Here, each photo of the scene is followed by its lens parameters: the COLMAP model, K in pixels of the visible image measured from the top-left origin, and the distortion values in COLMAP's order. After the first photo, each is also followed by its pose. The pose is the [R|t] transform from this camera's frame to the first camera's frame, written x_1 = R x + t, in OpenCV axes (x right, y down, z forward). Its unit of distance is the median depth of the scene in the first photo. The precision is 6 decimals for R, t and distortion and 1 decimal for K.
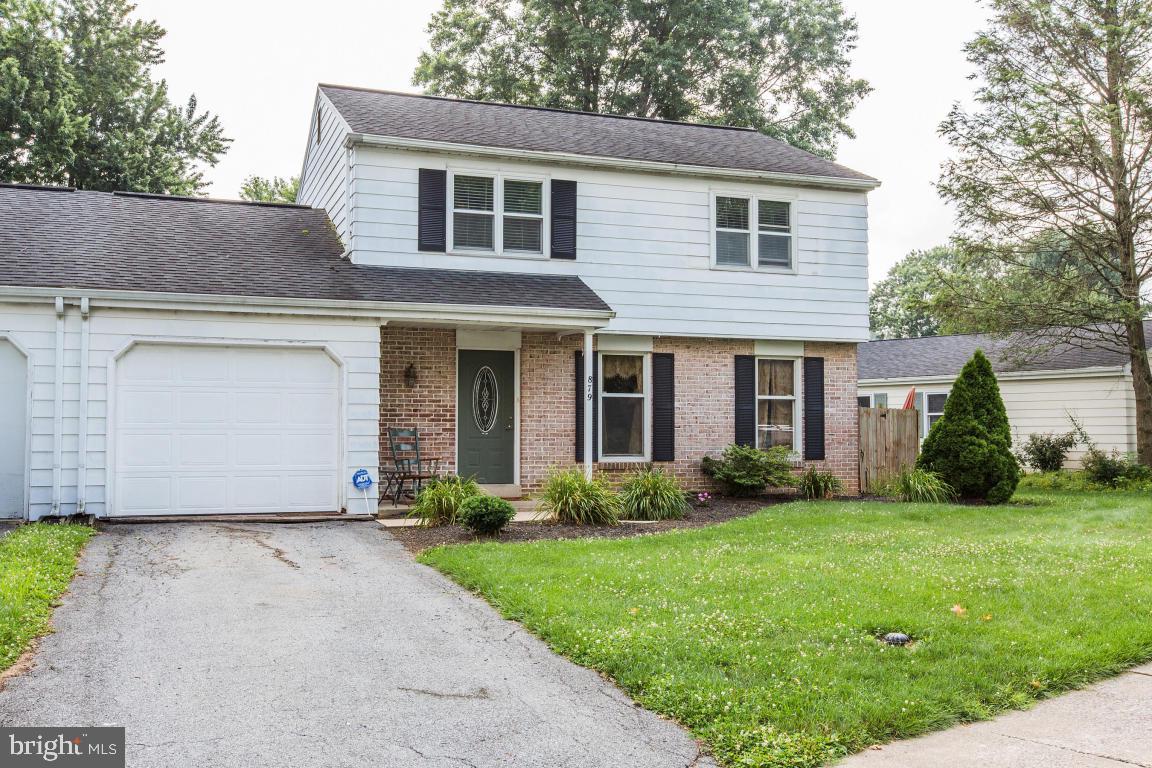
lens RADIAL K [[1164.0, 0, 577.0], [0, 1164.0, 391.6], [0, 0, 1]] dist [-0.007514, 0.000000]
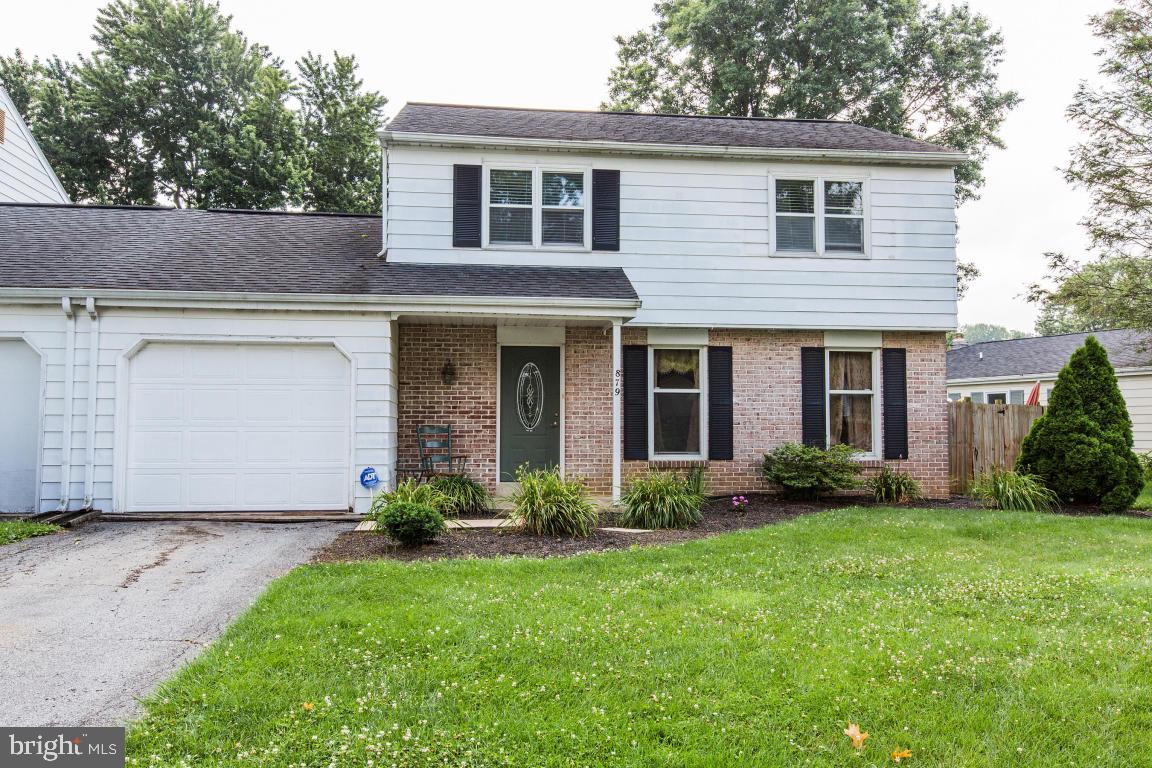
lens RADIAL K [[933.6, 0, 572.7], [0, 933.6, 377.3], [0, 0, 1]] dist [0.011315, -0.008345]
pose [[0.971862, -0.013618, -0.235156, 0.138679], [0.008637, 0.999716, -0.022197, 0.008513], [0.235392, 0.019541, 0.971704, 0.232139]]
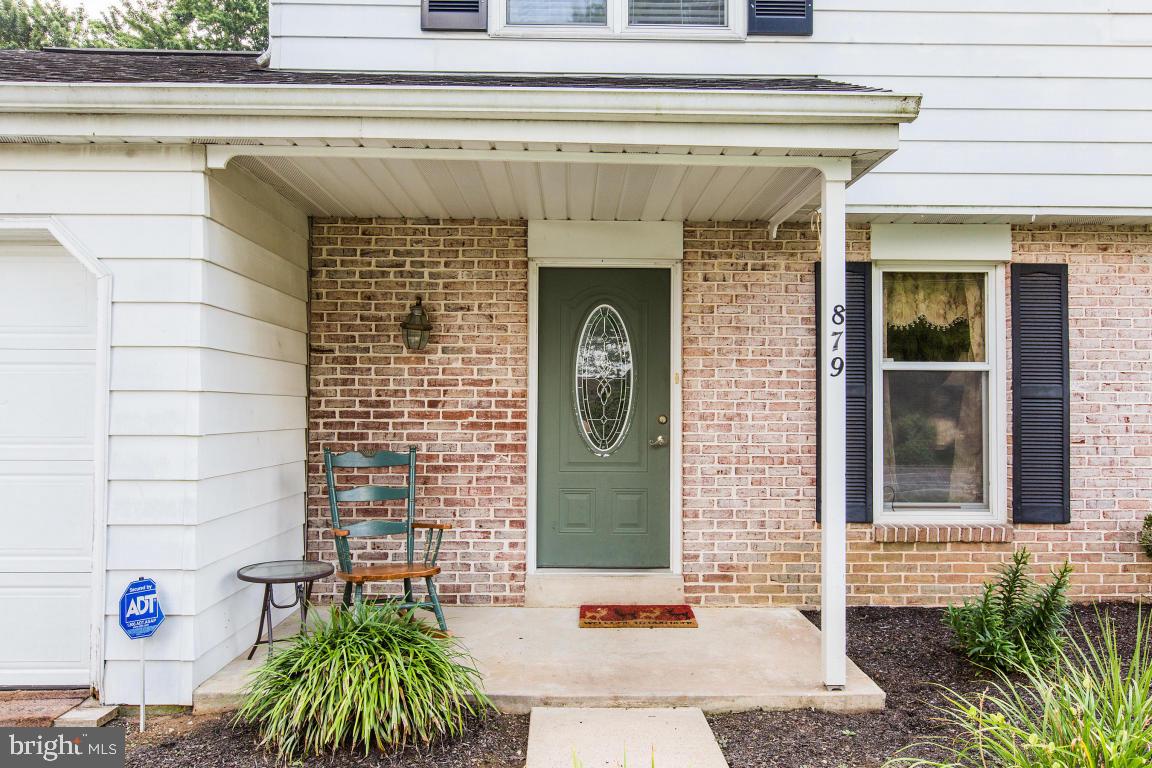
lens RADIAL K [[837.7, 0, 588.3], [0, 837.7, 388.1], [0, 0, 1]] dist [0.000776, 0.000529]
pose [[0.944683, -0.005576, -0.327936, 0.020266], [0.009252, 0.999911, 0.009650, 0.007197], [0.327853, -0.012150, 0.944651, 0.674735]]
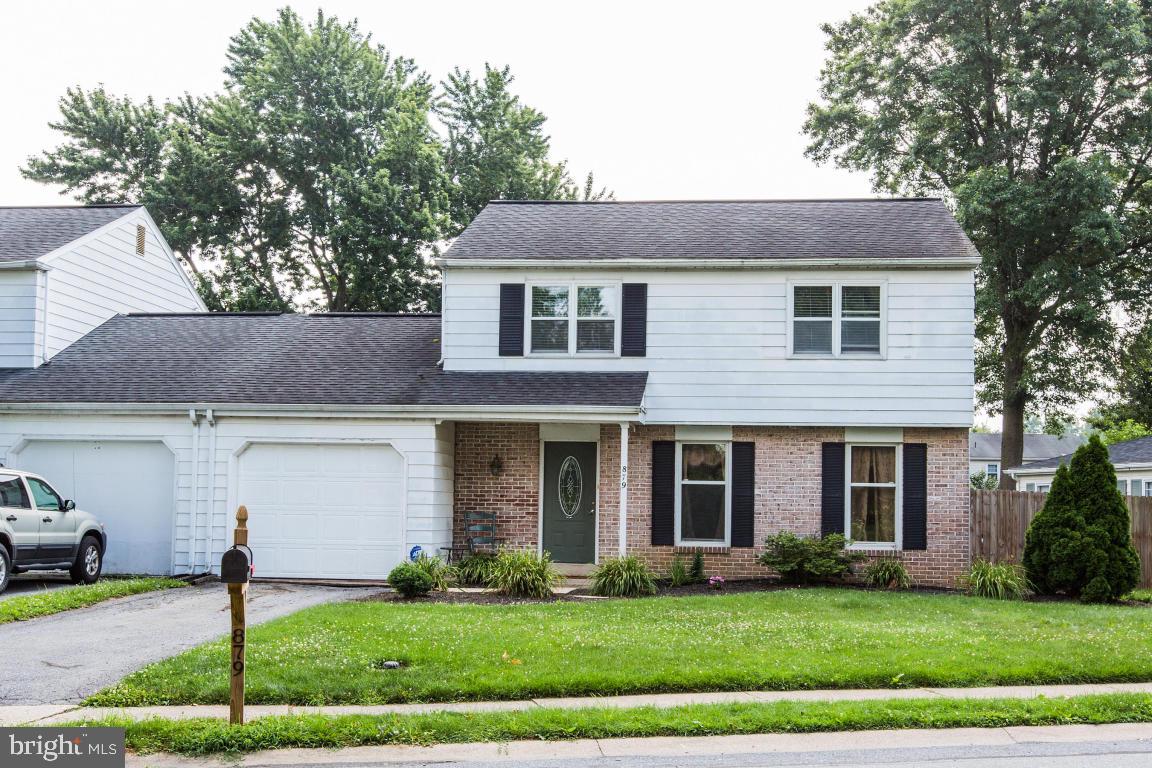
lens RADIAL K [[1401.4, 0, 581.0], [0, 1401.4, 437.6], [0, 0, 1]] dist [-0.013207, 0.000000]
pose [[0.892395, -0.011123, -0.451117, 0.514184], [0.002427, 0.999800, -0.019851, -0.012613], [0.451248, 0.016620, 0.892244, -0.174613]]
